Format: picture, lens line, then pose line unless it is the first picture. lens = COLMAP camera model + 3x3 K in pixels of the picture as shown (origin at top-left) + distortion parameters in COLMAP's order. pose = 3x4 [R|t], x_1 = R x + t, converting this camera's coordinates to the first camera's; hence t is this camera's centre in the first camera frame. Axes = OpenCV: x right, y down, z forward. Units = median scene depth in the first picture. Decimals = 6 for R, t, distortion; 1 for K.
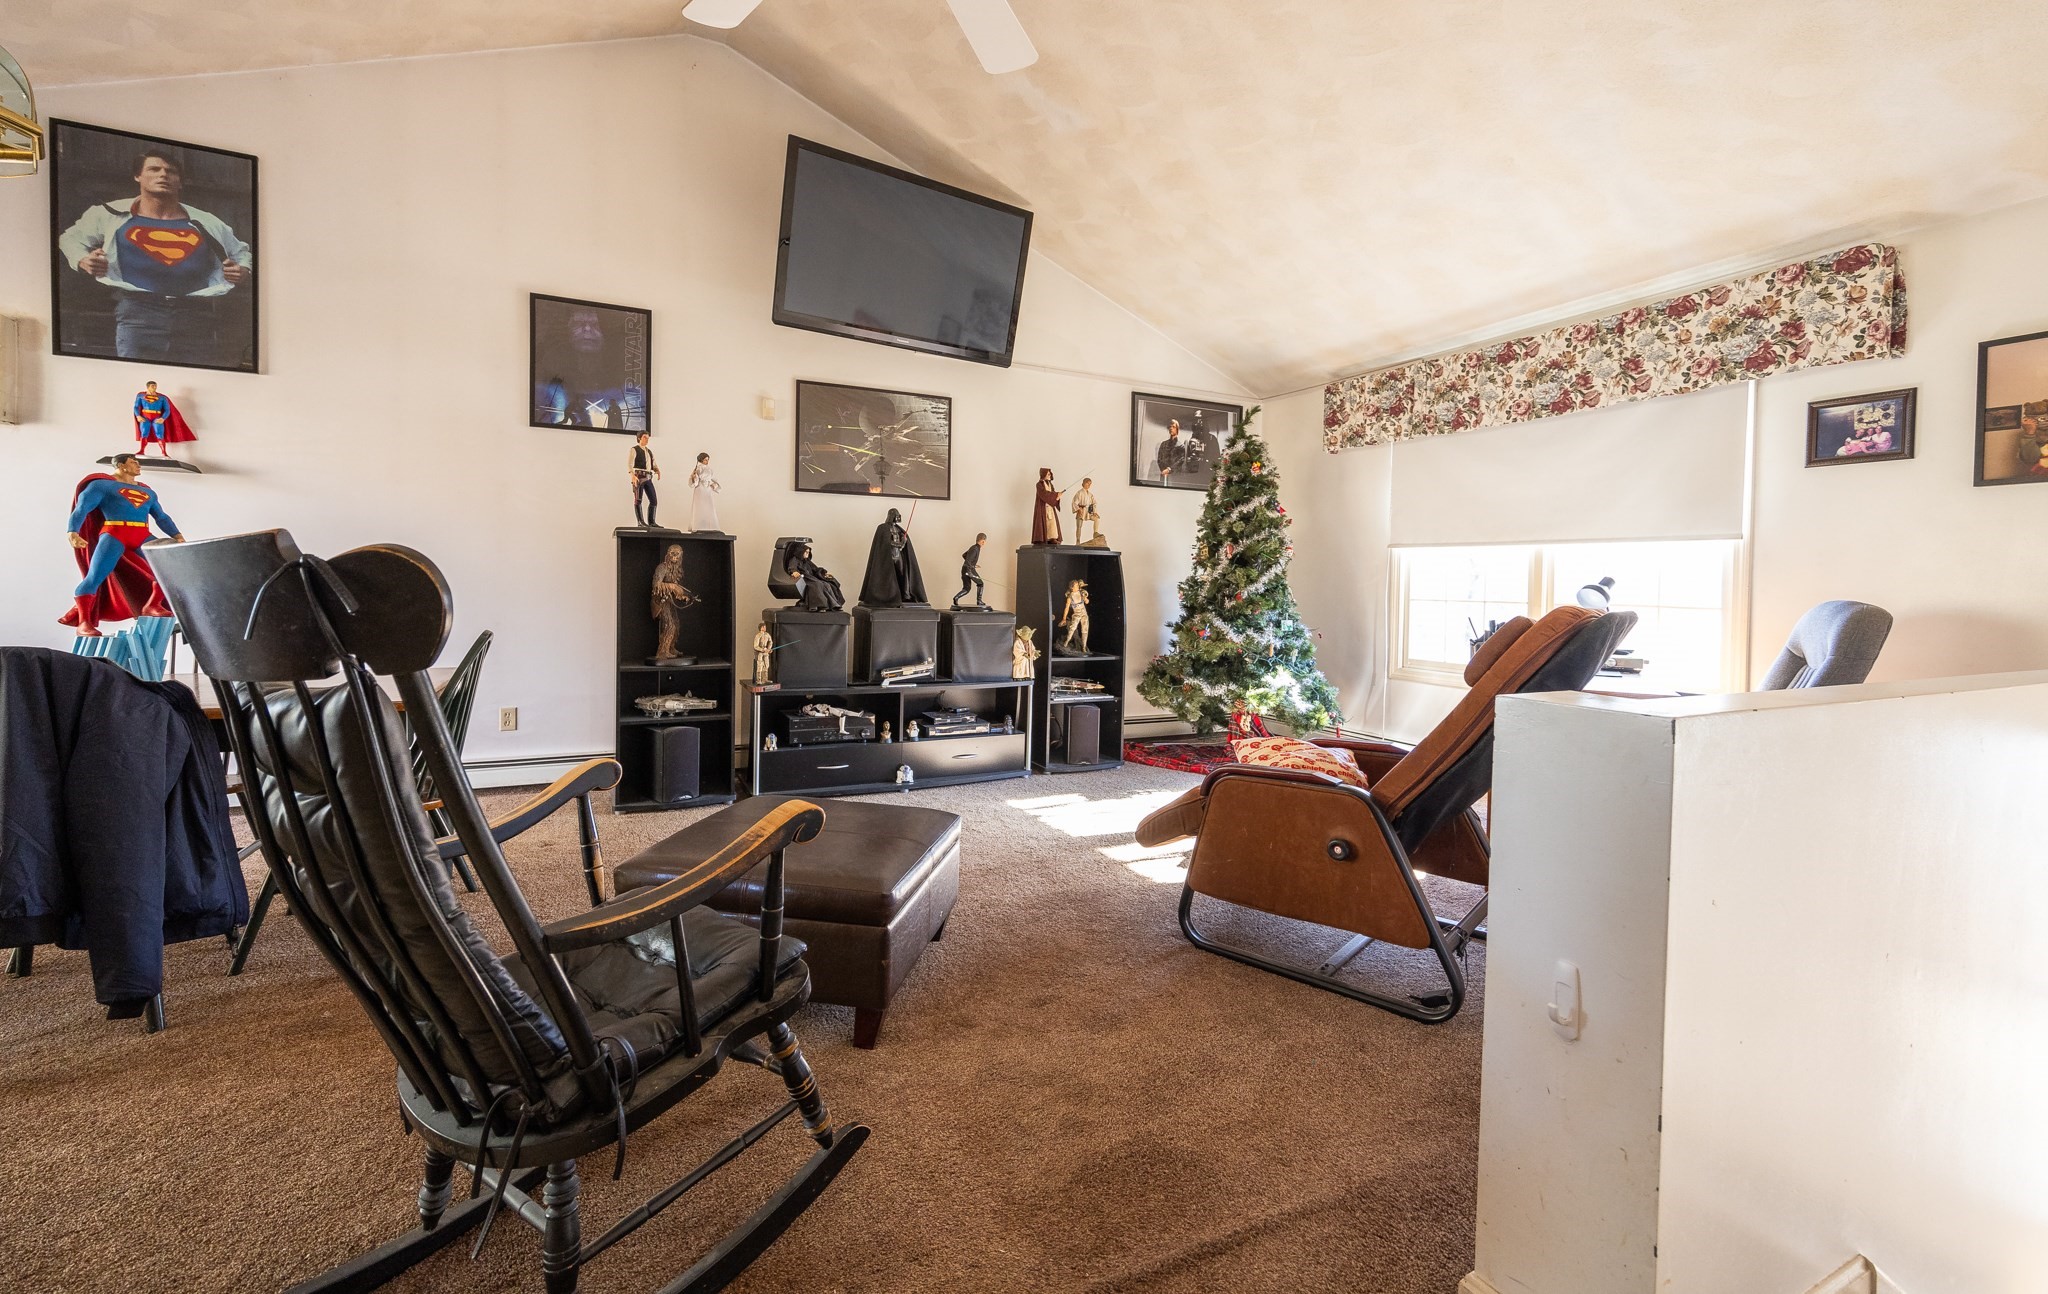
lens RADIAL K [[848.2, 0, 1008.5], [0, 848.2, 599.1], [0, 0, 1]] dist [0.005927, -0.002170]
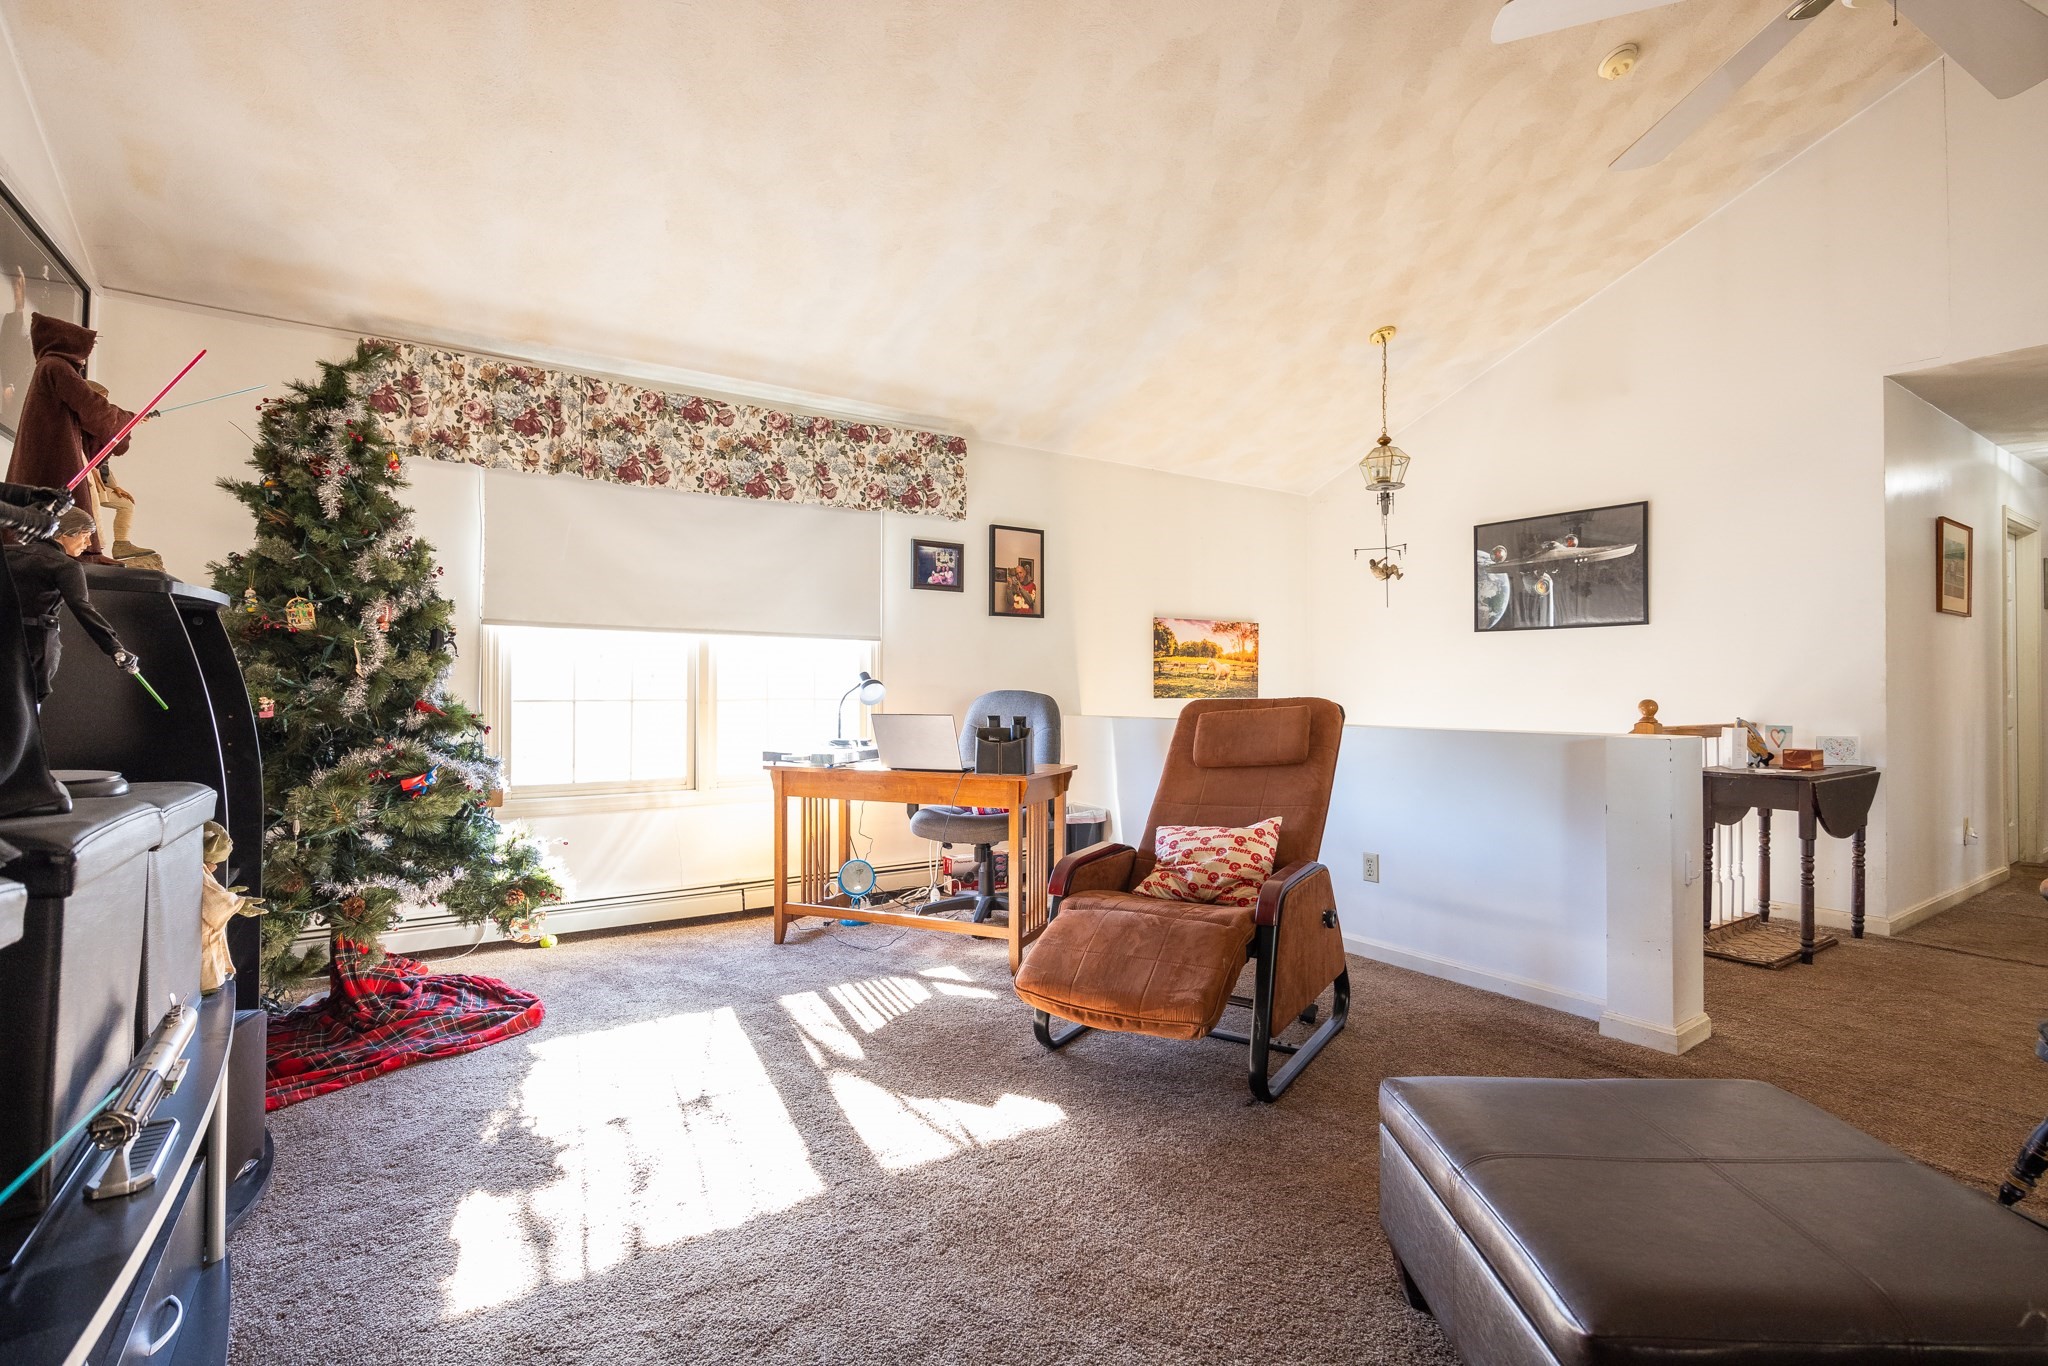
lens RADIAL K [[950.9, 0, 1018.2], [0, 950.9, 675.9], [0, 0, 1]] dist [-0.016038, 0.003773]
pose [[-0.136717, -0.005522, 0.990595, -0.453036], [0.013611, 0.999880, 0.007452, -0.025692], [-0.990517, 0.014502, -0.136625, 0.899906]]
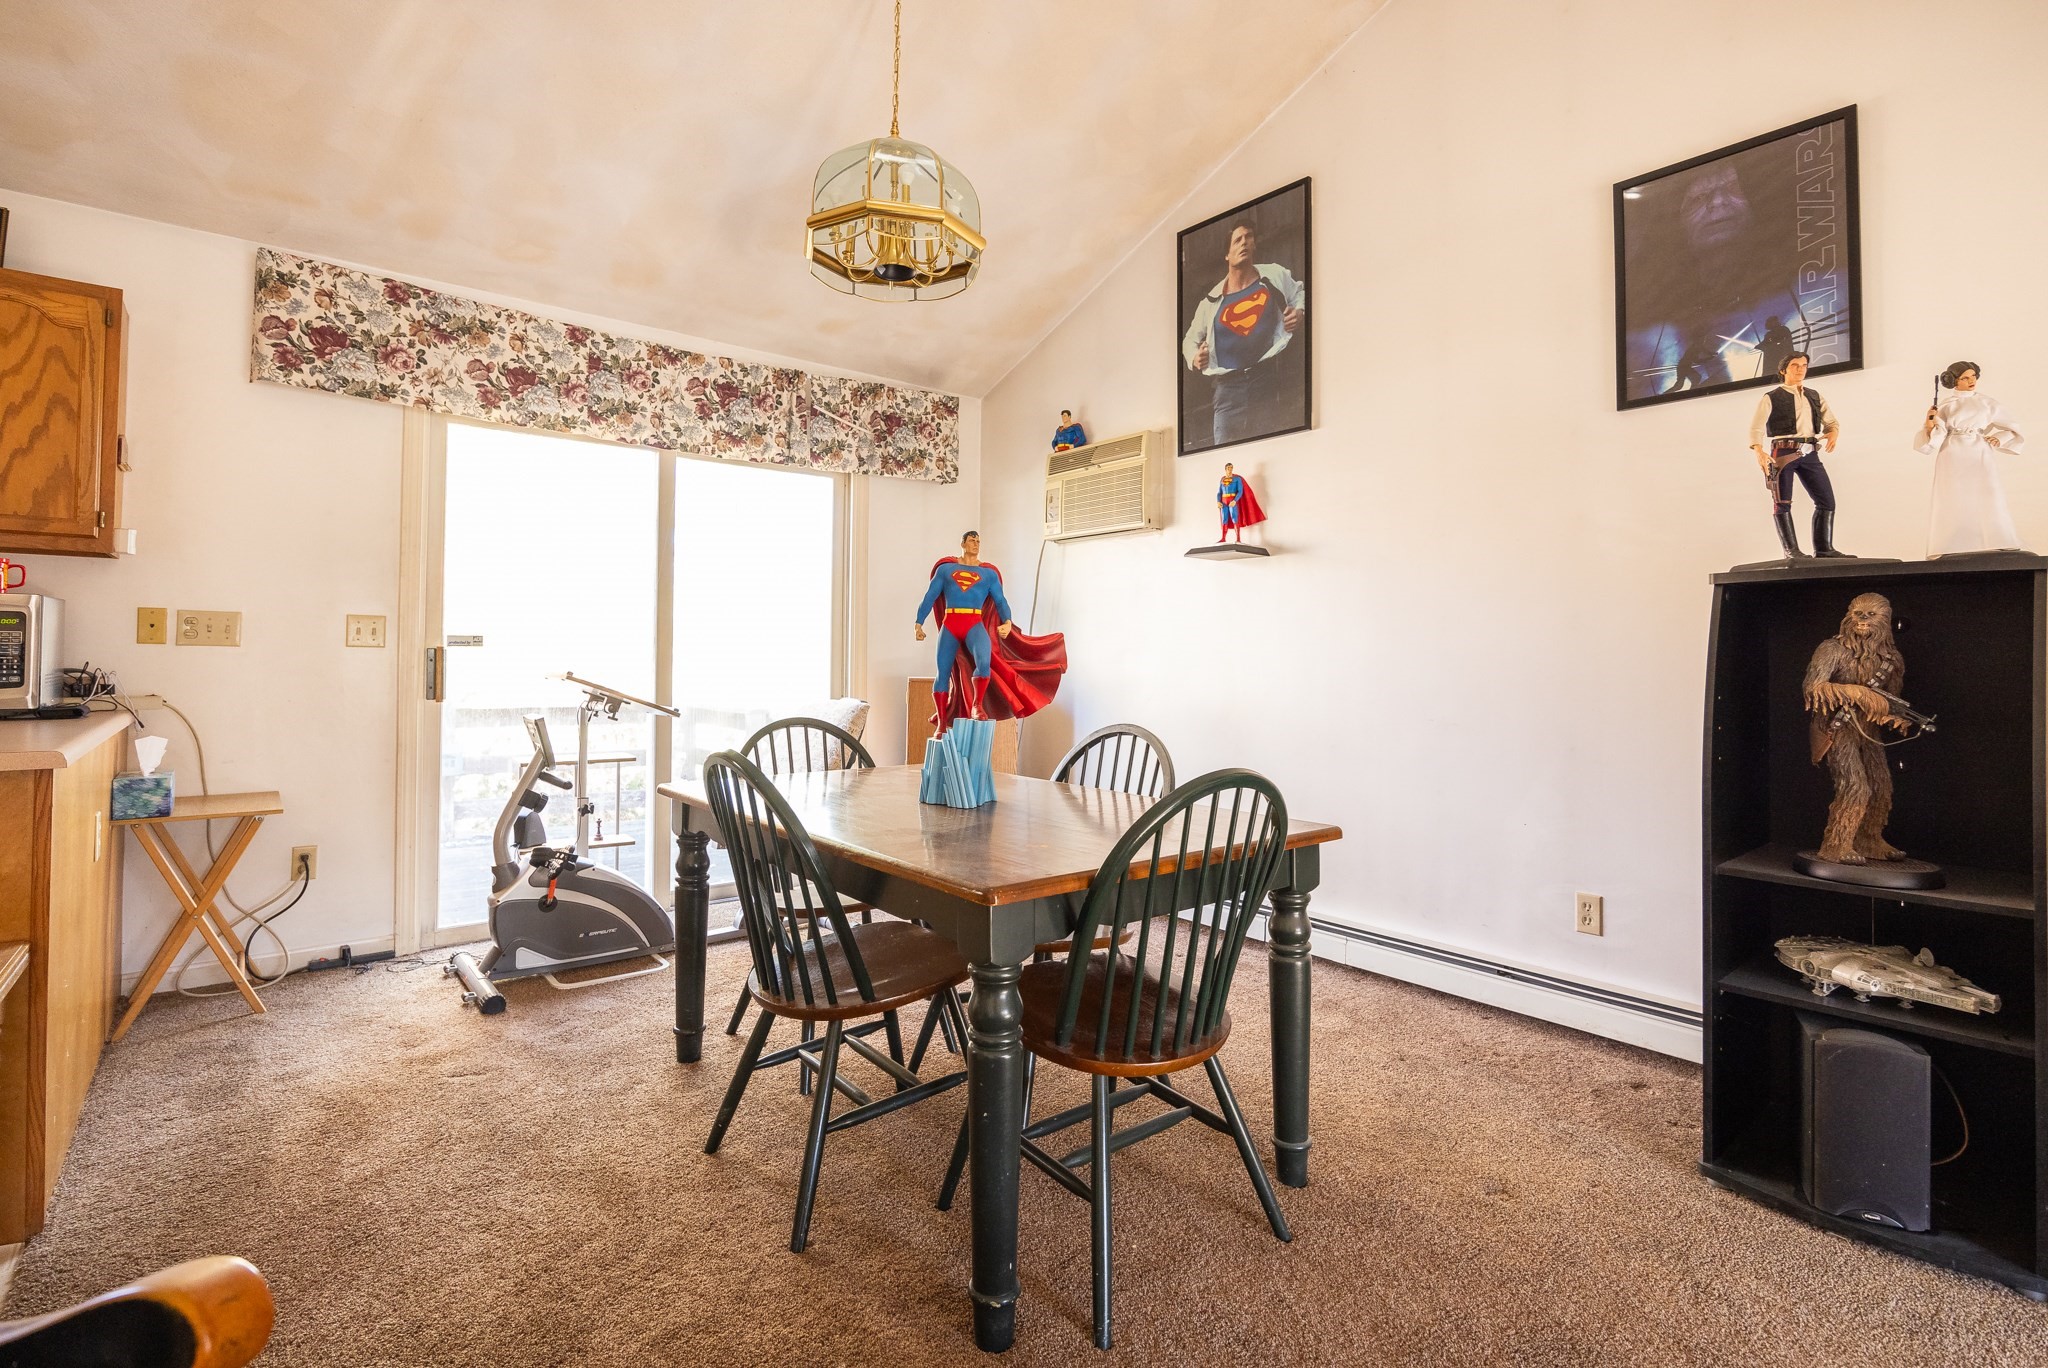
lens RADIAL K [[950.9, 0, 1068.9], [0, 950.9, 647.8], [0, 0, 1]] dist [-0.016038, 0.003773]
pose [[0.258701, -0.026911, -0.965582, -0.045066], [-0.021856, 0.999193, -0.033703, -0.012962], [0.965710, 0.029823, 0.257904, 0.511238]]
